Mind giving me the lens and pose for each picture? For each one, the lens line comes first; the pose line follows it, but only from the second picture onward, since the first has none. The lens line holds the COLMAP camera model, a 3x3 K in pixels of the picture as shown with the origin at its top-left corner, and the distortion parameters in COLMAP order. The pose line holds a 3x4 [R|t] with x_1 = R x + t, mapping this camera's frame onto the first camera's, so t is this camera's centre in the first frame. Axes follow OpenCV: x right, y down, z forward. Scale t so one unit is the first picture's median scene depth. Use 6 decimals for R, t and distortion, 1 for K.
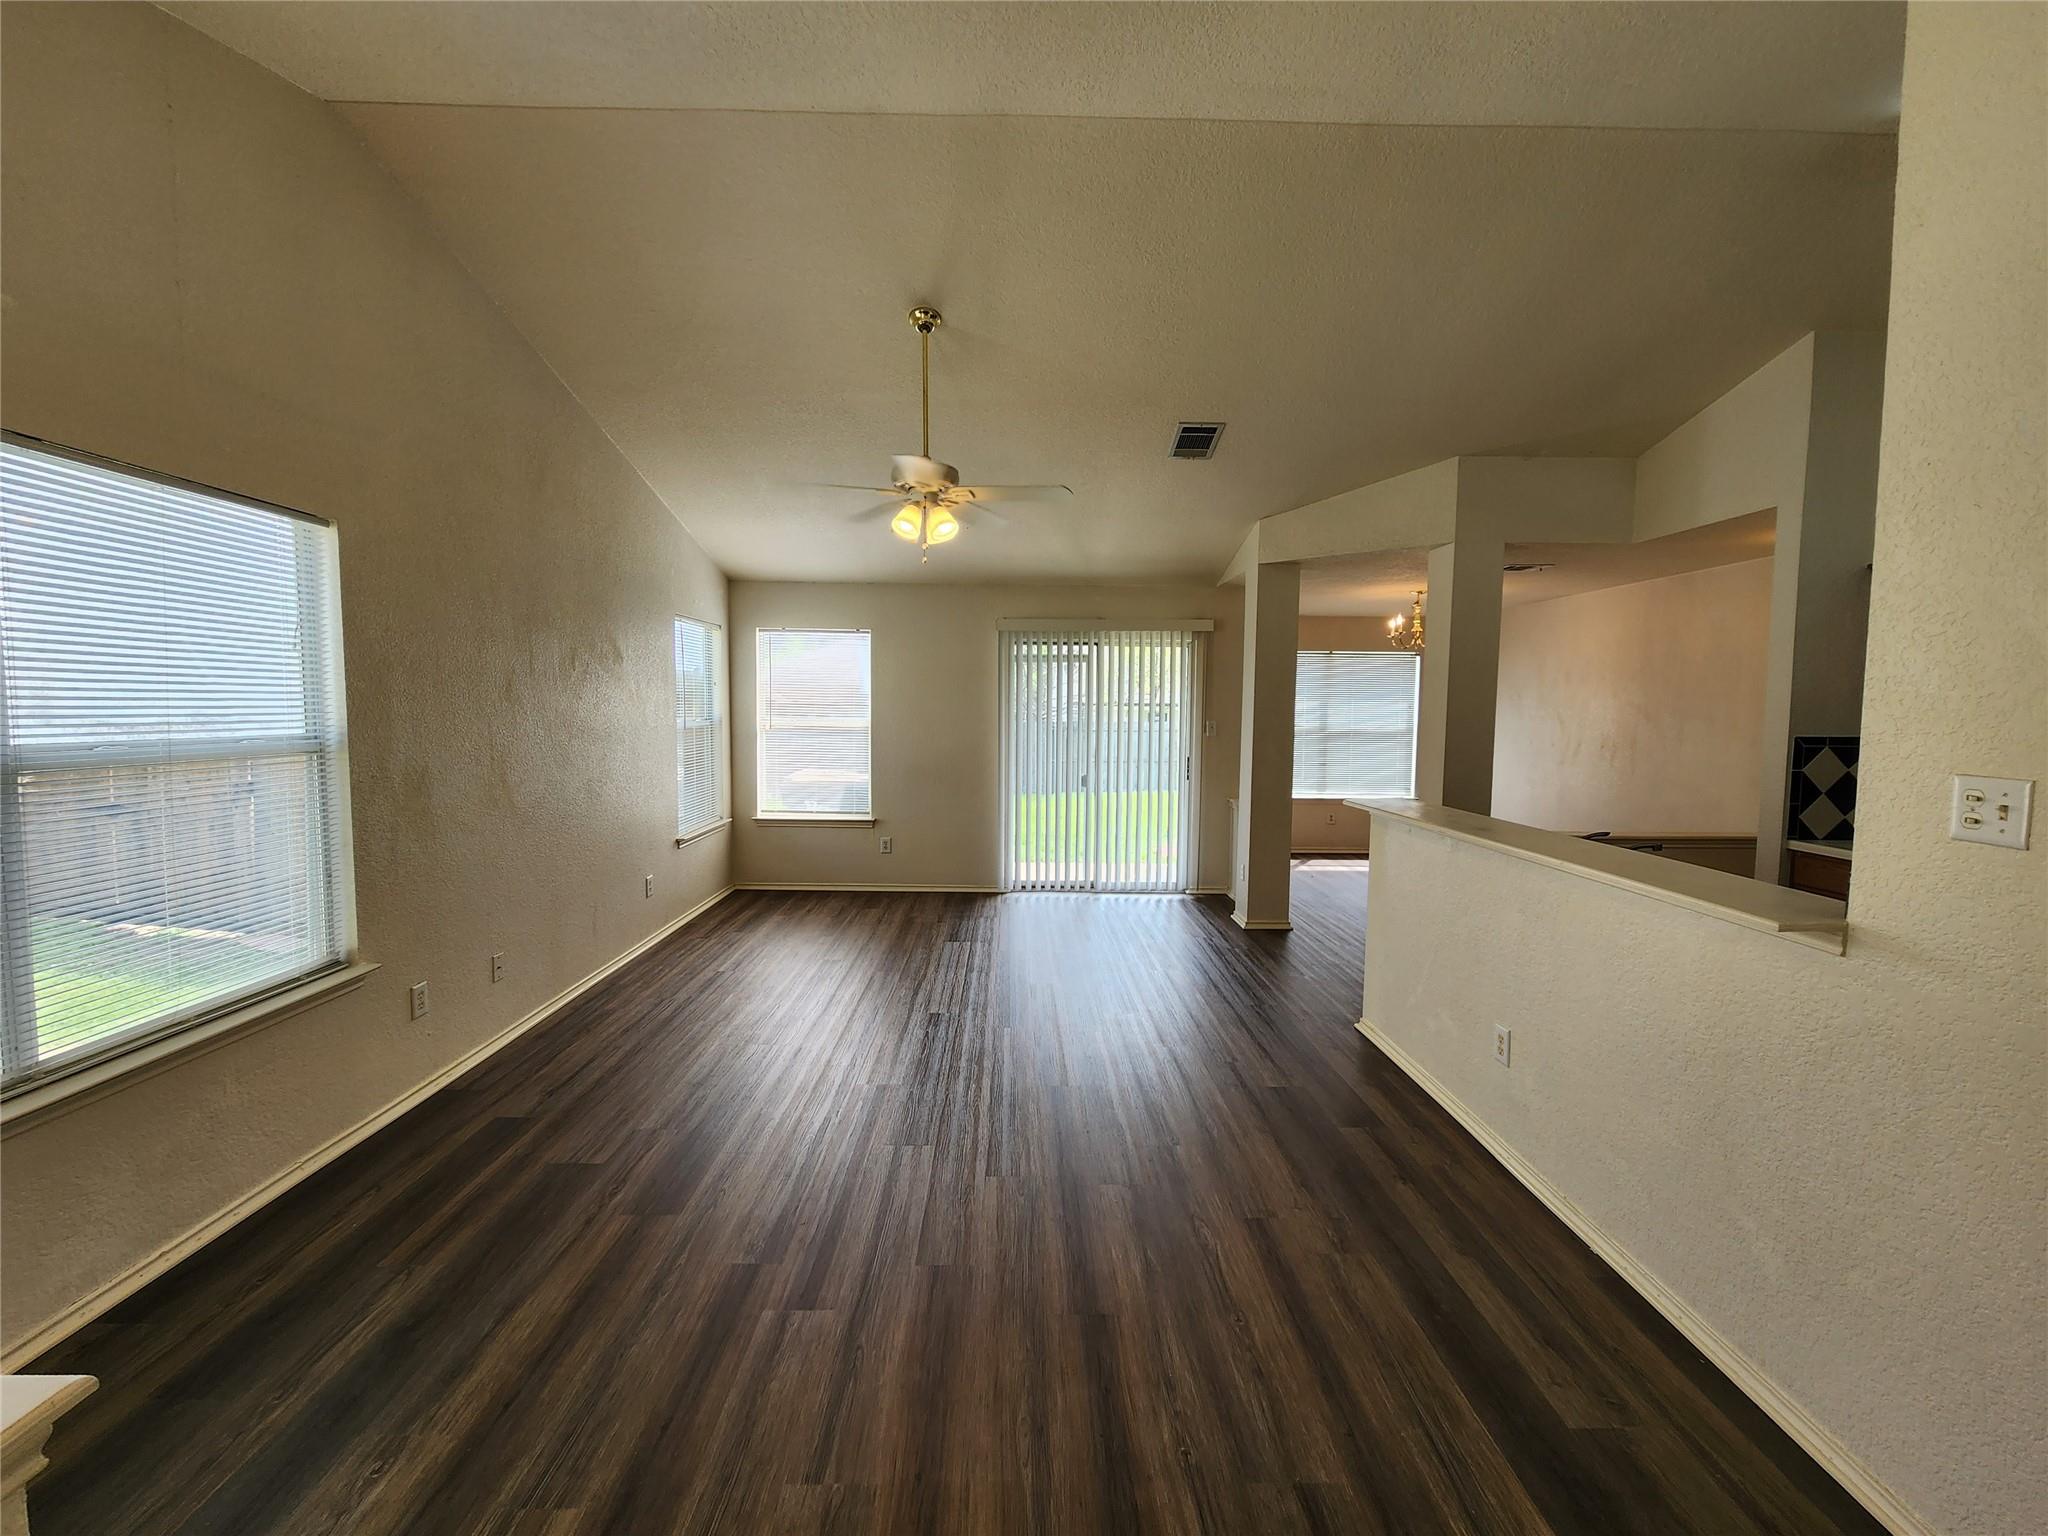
lens RADIAL K [[841.2, 0, 1022.8], [0, 841.2, 769.6], [0, 0, 1]] dist [-0.005782, -0.000044]
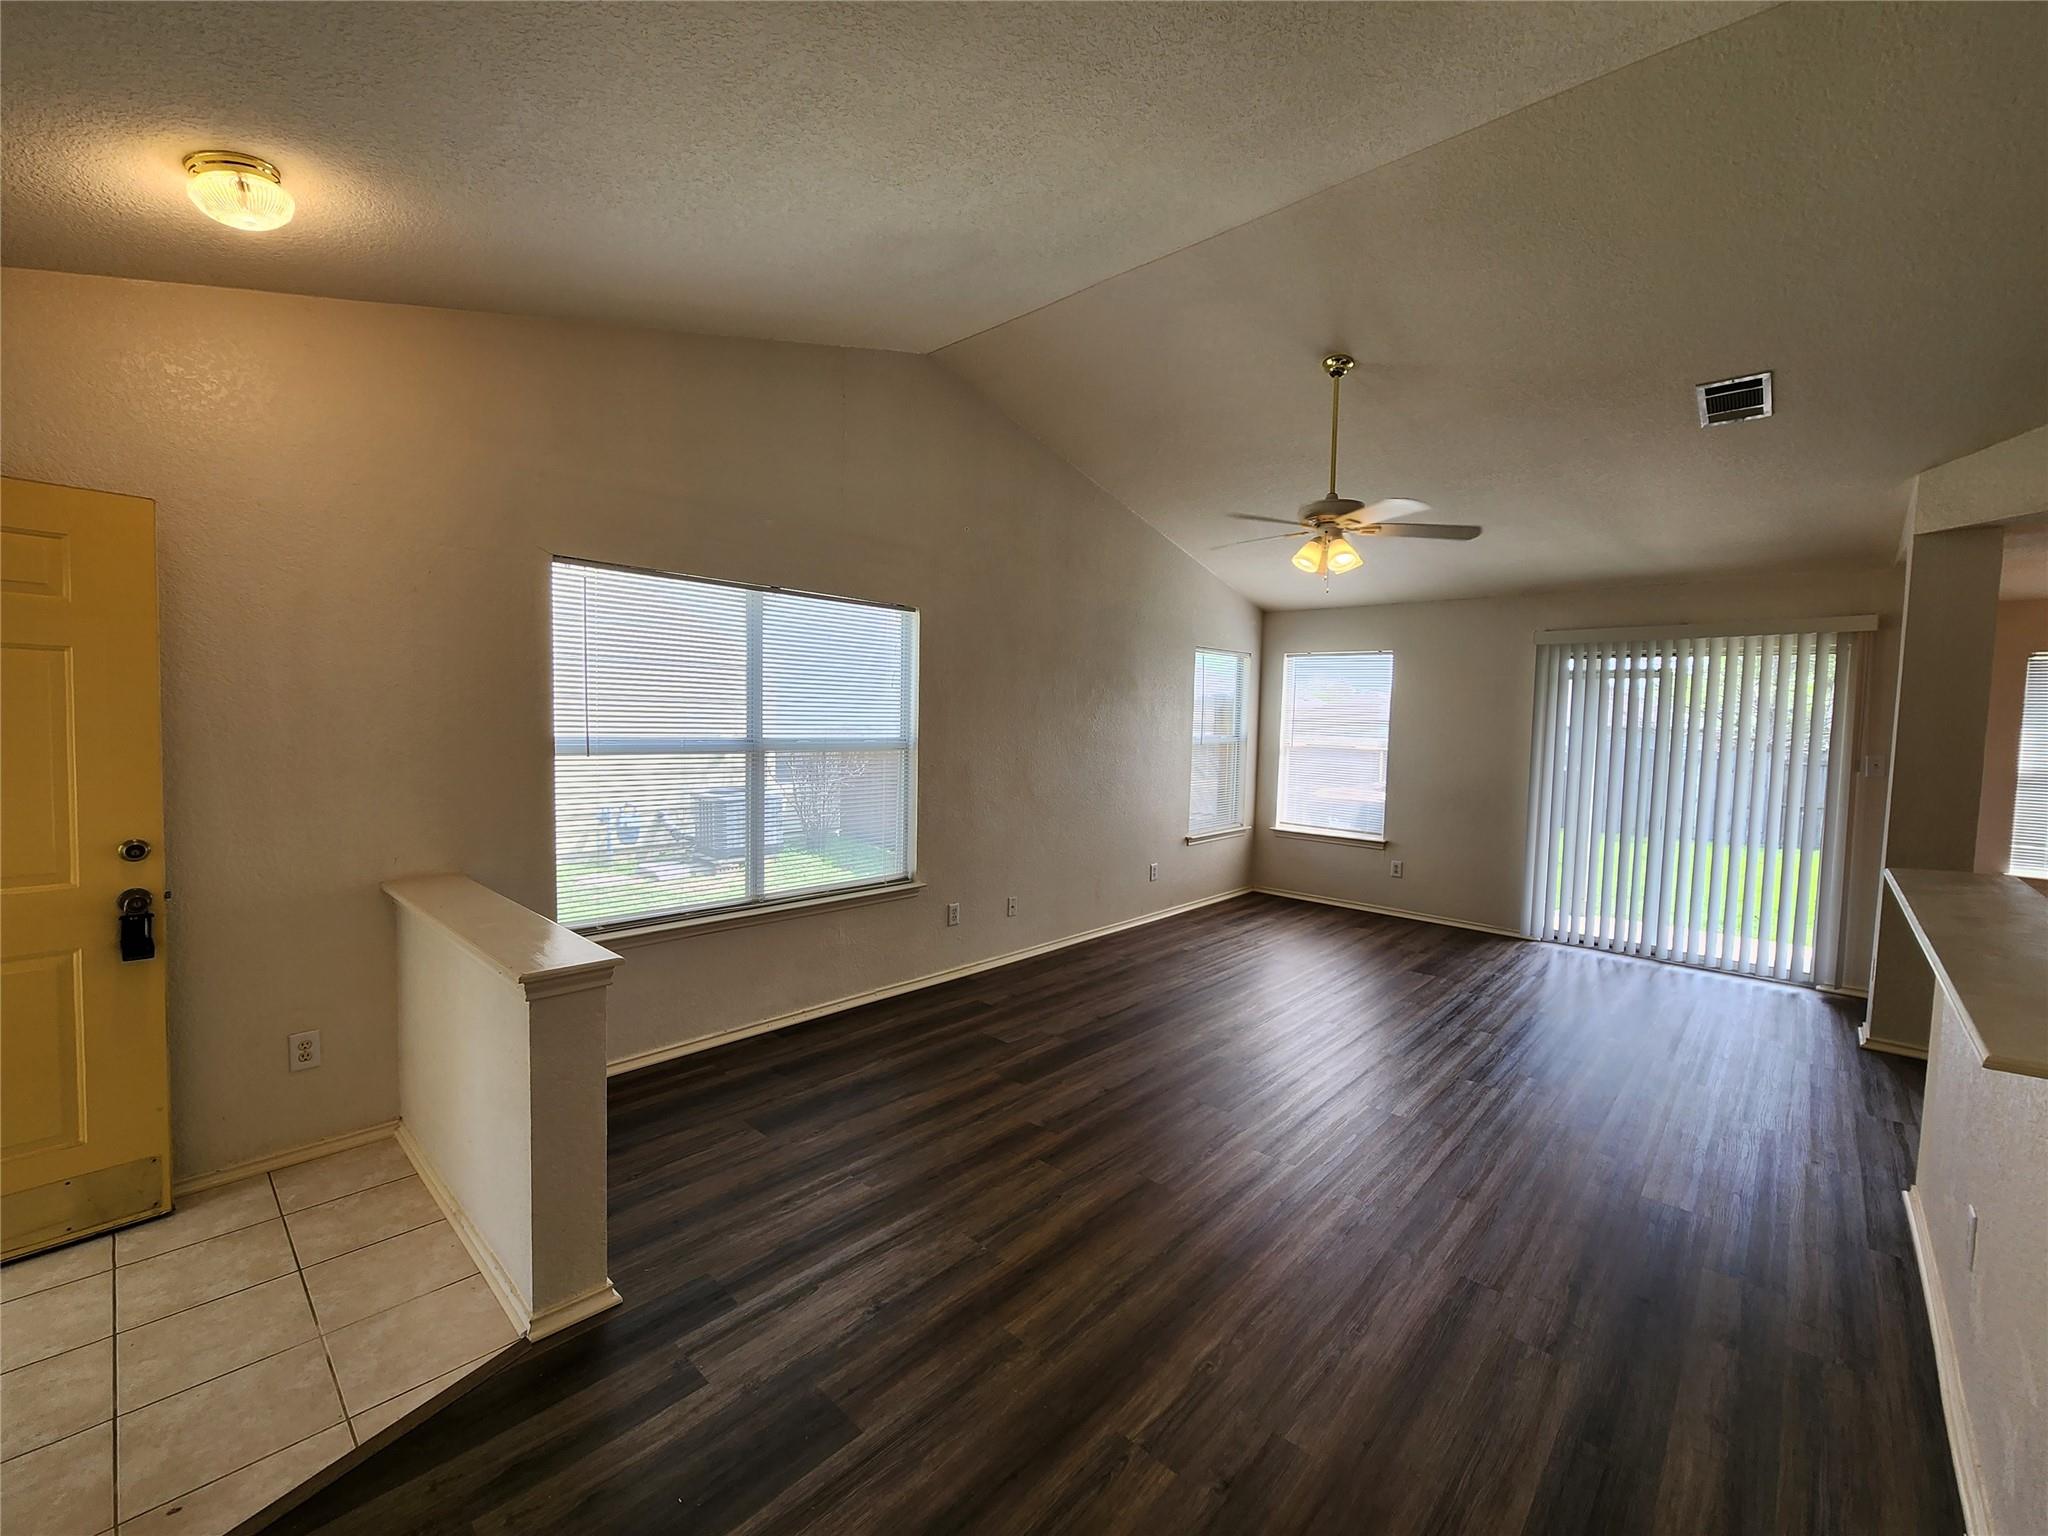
lens RADIAL K [[841.2, 0, 1018.3], [0, 841.2, 774.4], [0, 0, 1]] dist [-0.005782, -0.000044]
pose [[0.719017, 0.054441, -0.692857, 0.224602], [-0.066373, 0.997749, 0.009519, -0.000466], [0.691816, 0.039143, 0.721012, -0.017884]]
